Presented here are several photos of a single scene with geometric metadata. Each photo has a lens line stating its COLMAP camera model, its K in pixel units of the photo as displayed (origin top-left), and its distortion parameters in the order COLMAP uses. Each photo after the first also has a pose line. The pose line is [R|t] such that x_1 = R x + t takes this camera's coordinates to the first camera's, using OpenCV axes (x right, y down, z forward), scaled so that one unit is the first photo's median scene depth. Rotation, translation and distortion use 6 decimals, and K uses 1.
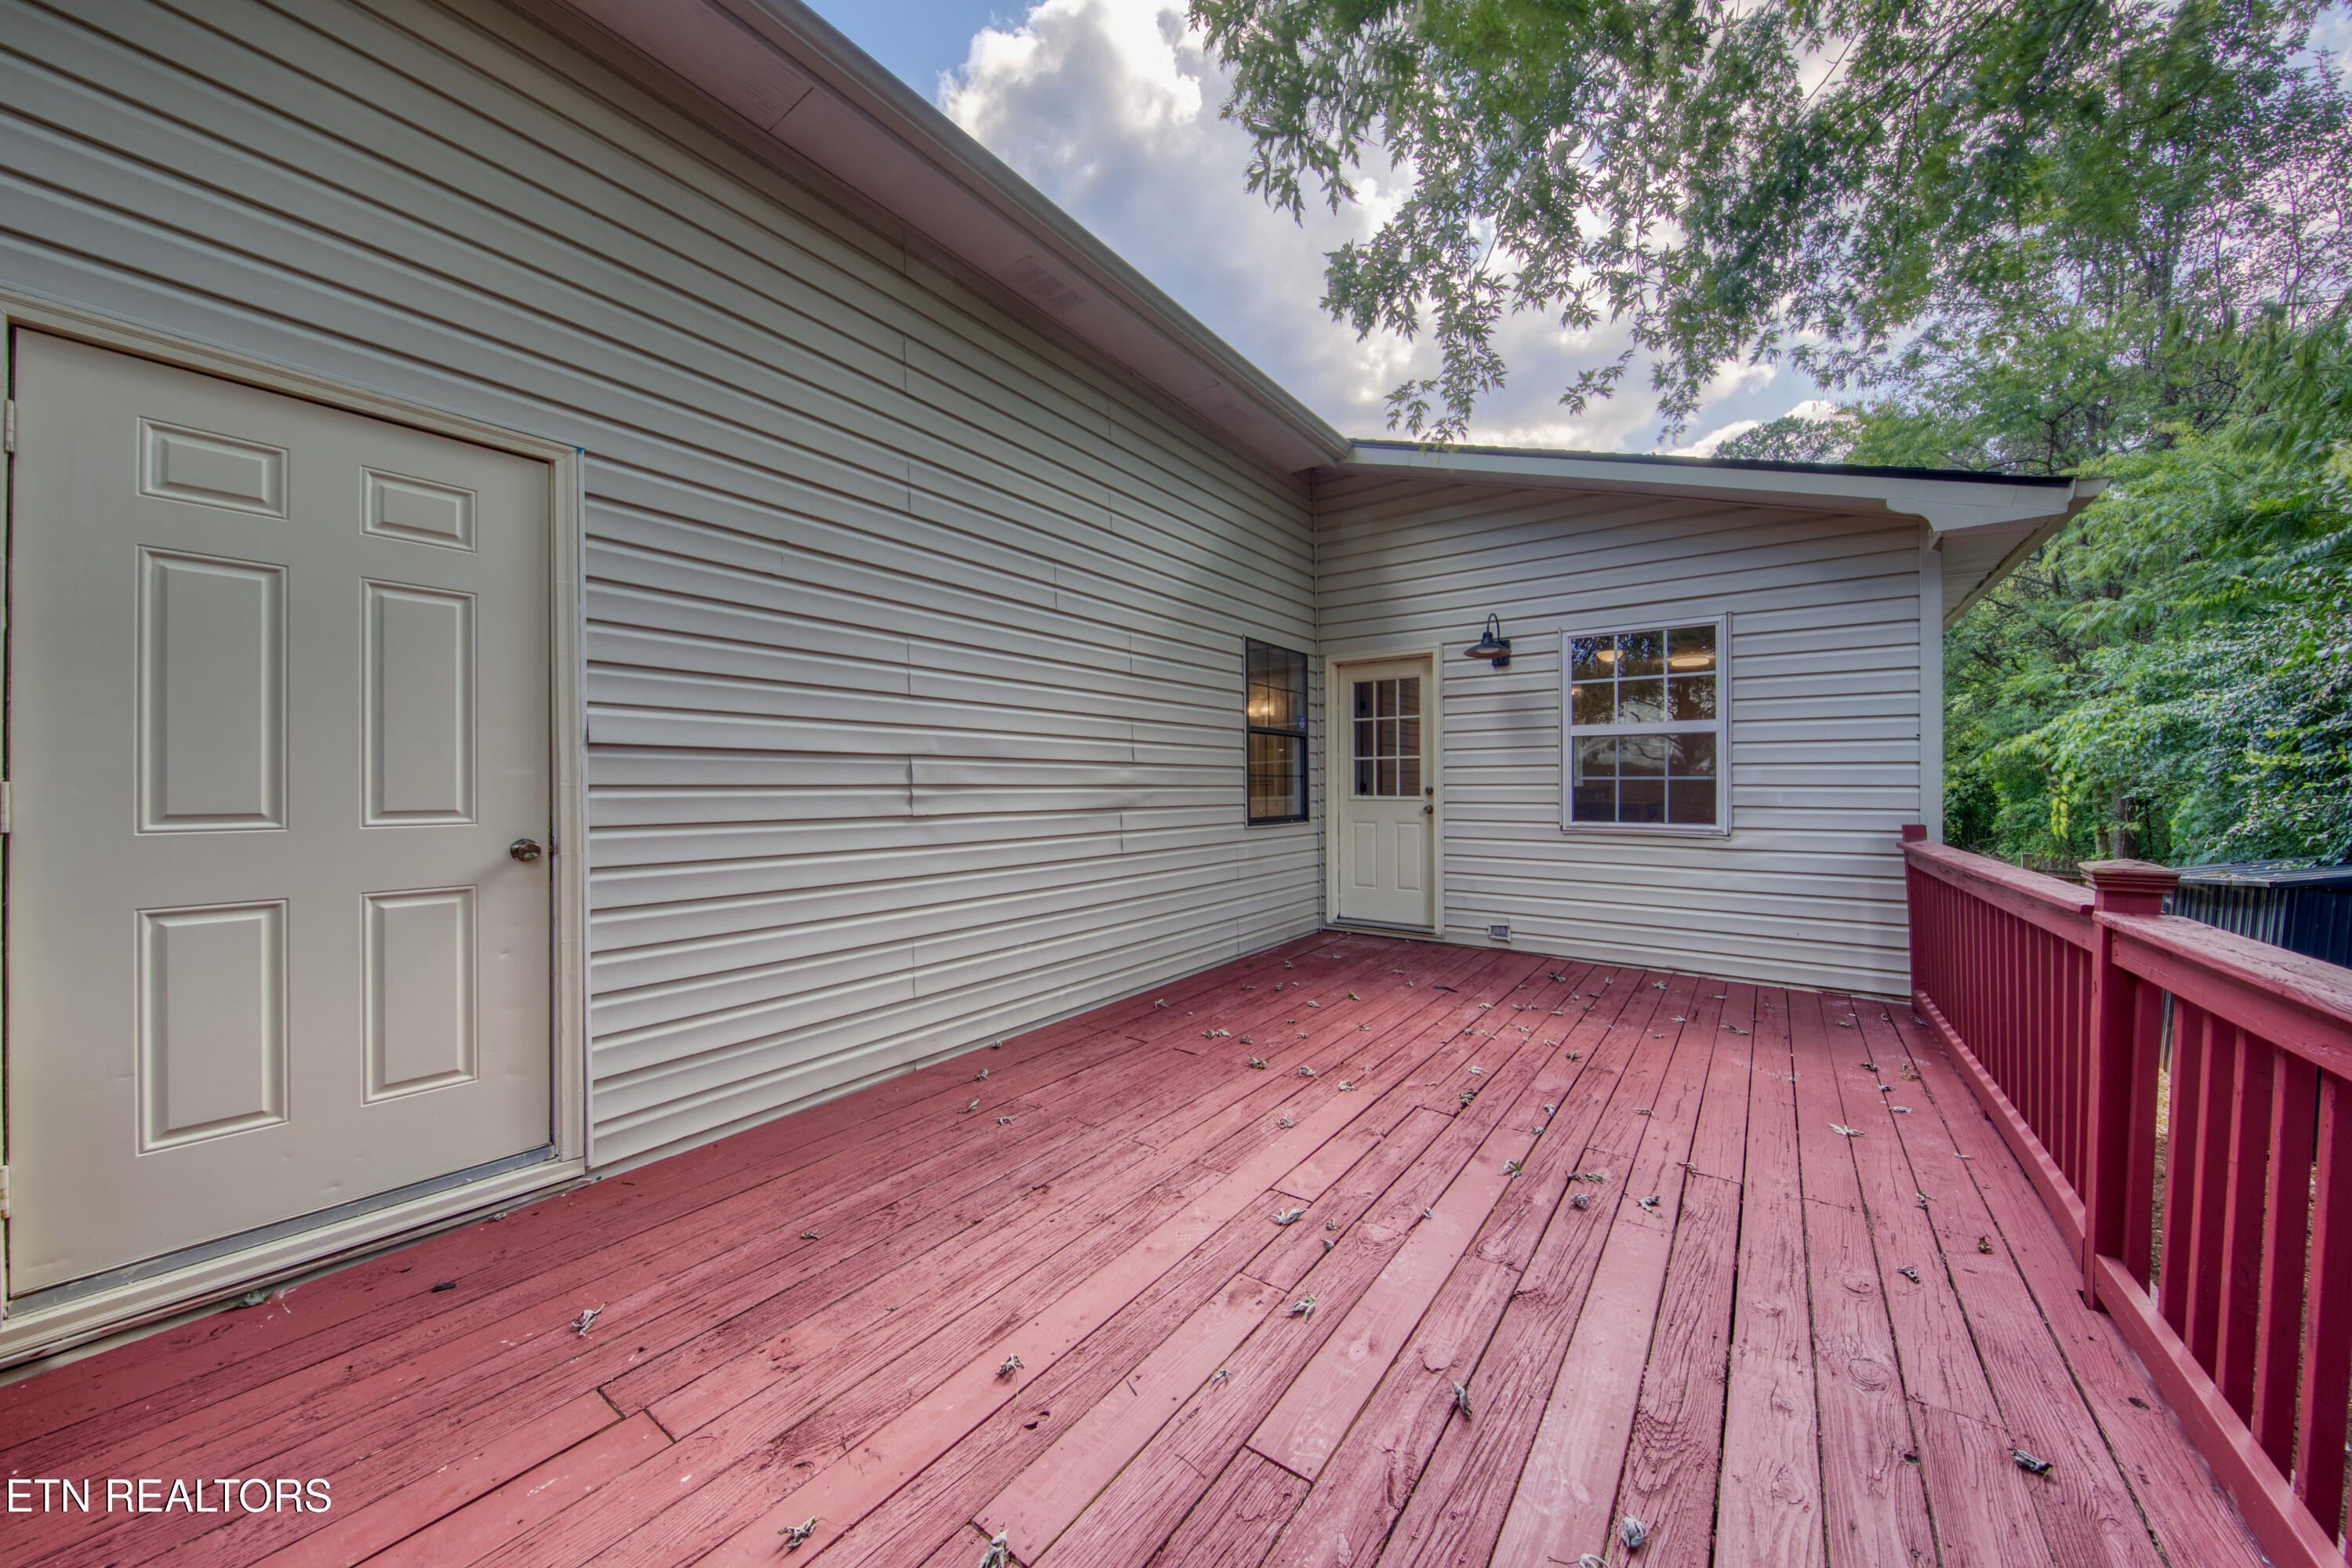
lens RADIAL K [[765.8, 0, 1200.1], [0, 765.8, 785.2], [0, 0, 1]] dist [0.000063, -0.000053]
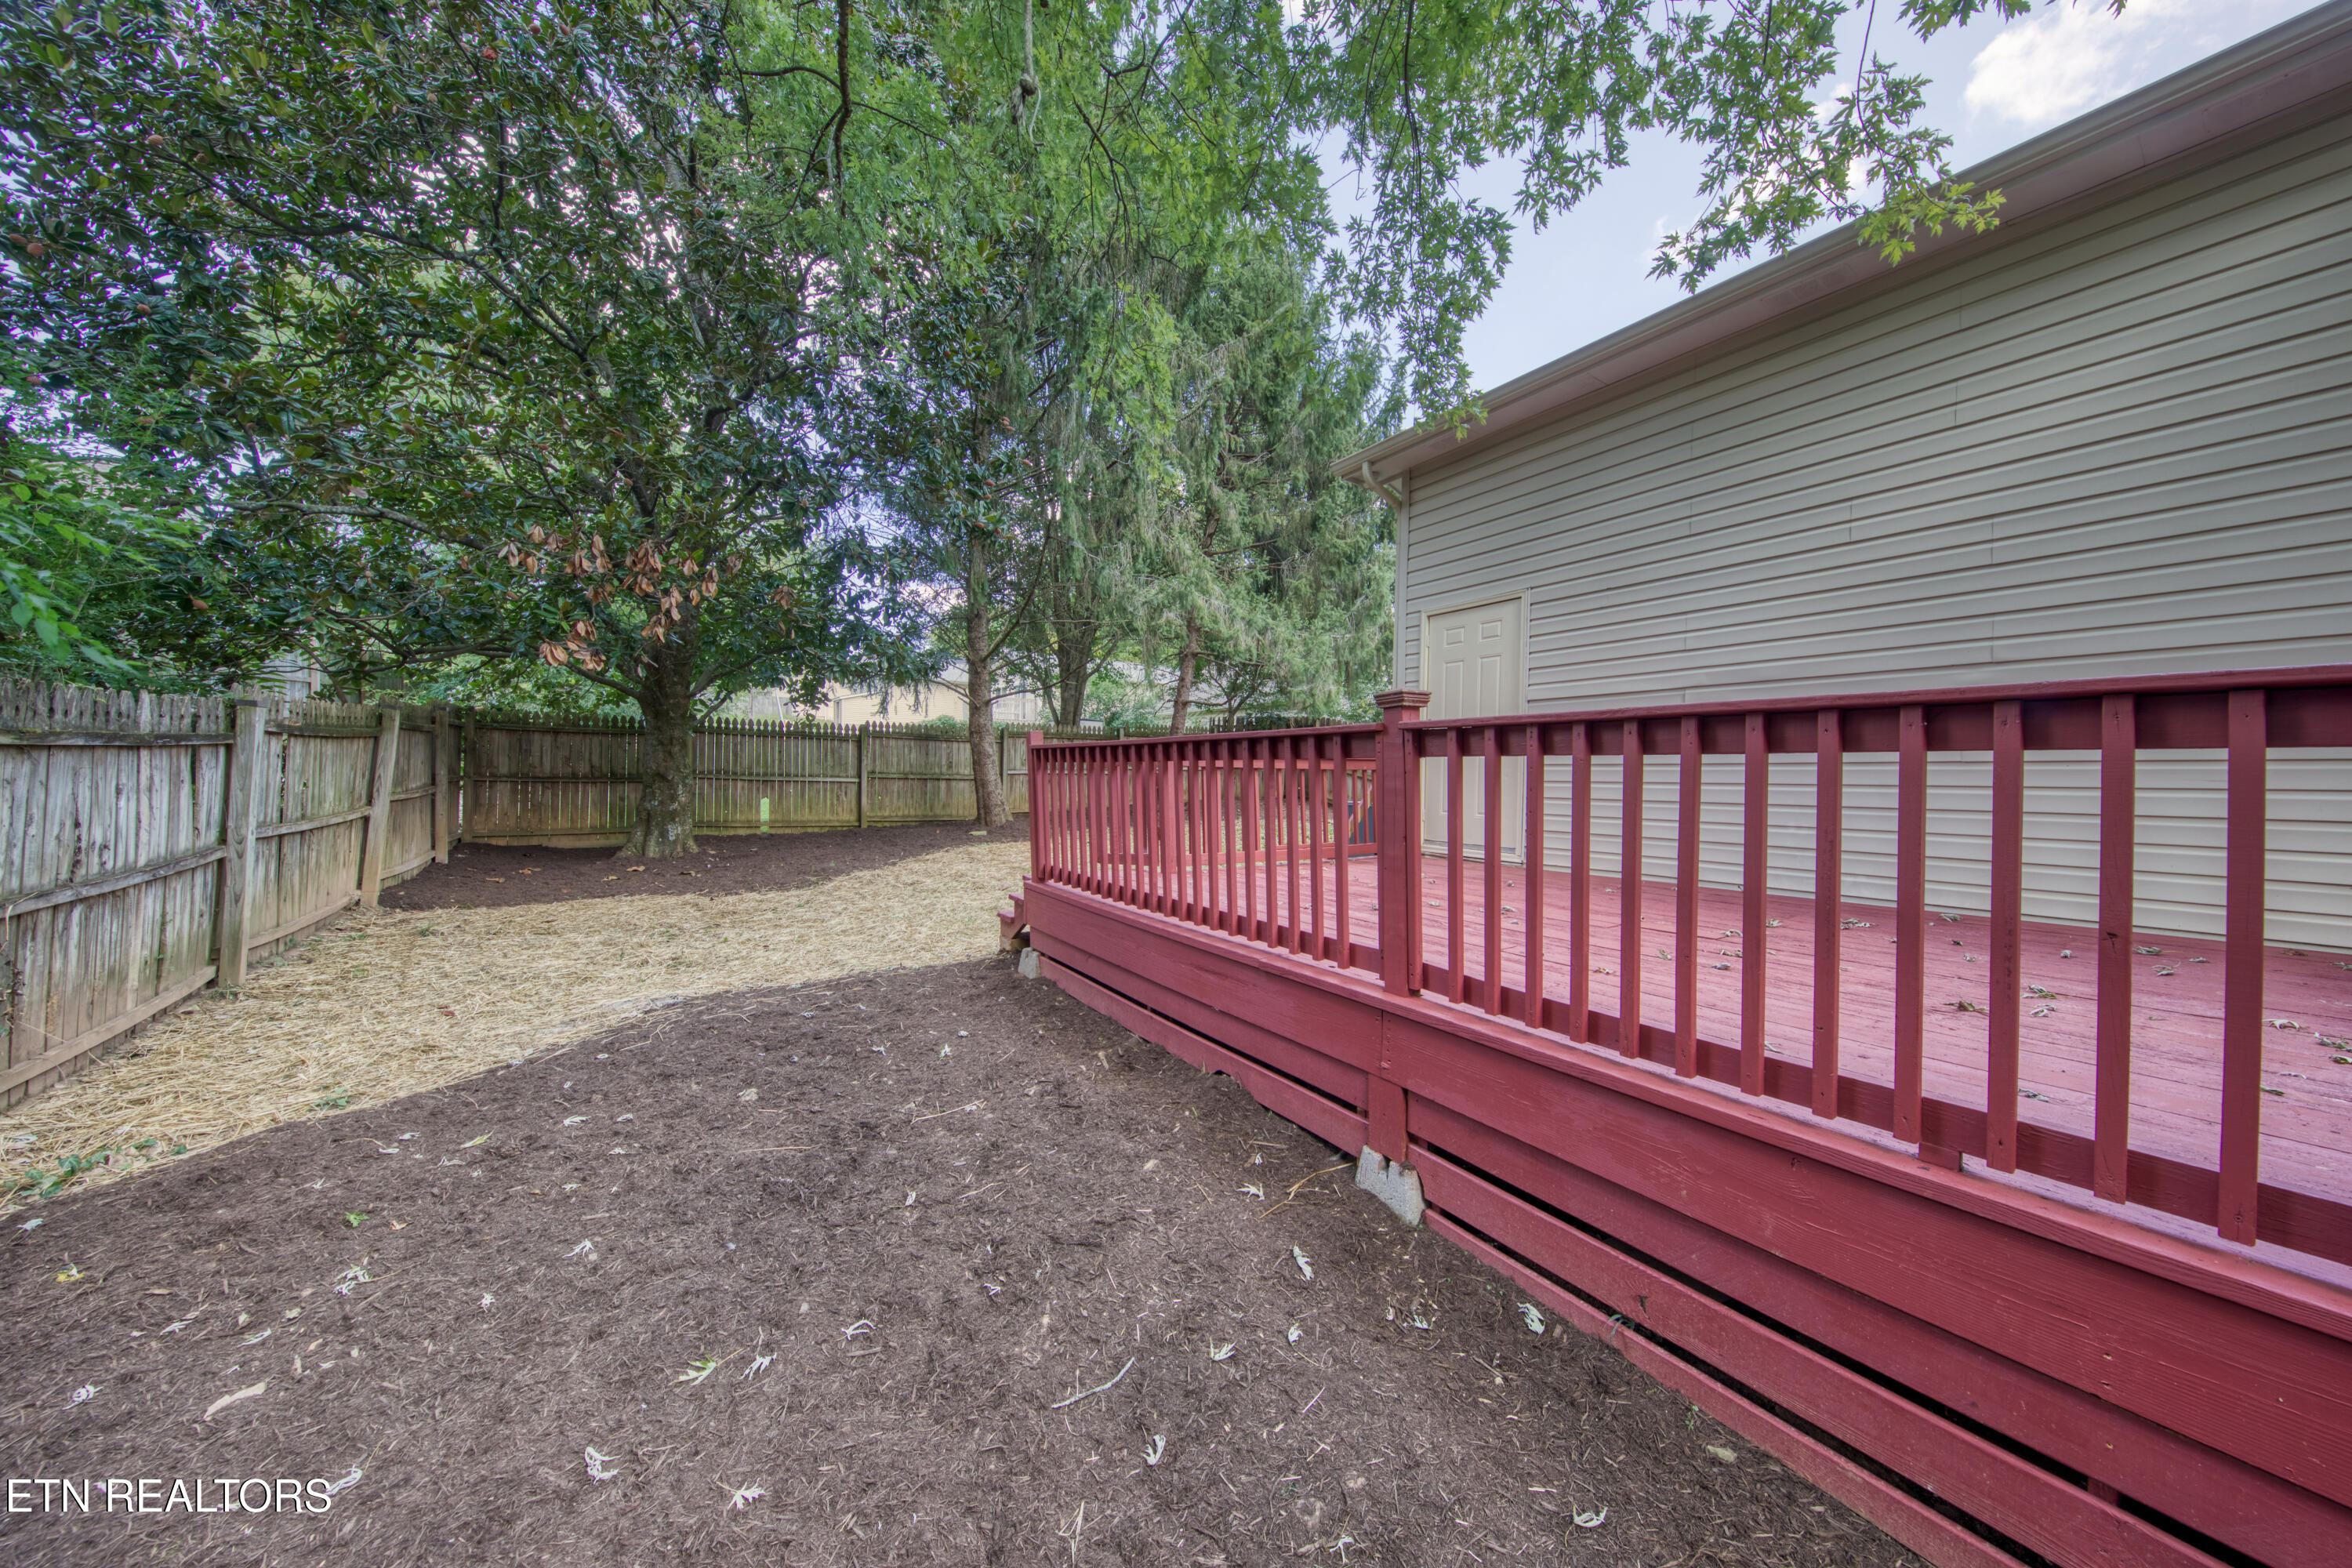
lens RADIAL K [[765.8, 0, 1200.1], [0, 765.8, 785.2], [0, 0, 1]] dist [0.000063, -0.000053]
pose [[-0.311793, 0.019046, -0.949959, 0.956679], [0.001085, 0.999806, 0.019689, 0.087801], [0.950149, 0.005108, -0.311753, 0.345555]]
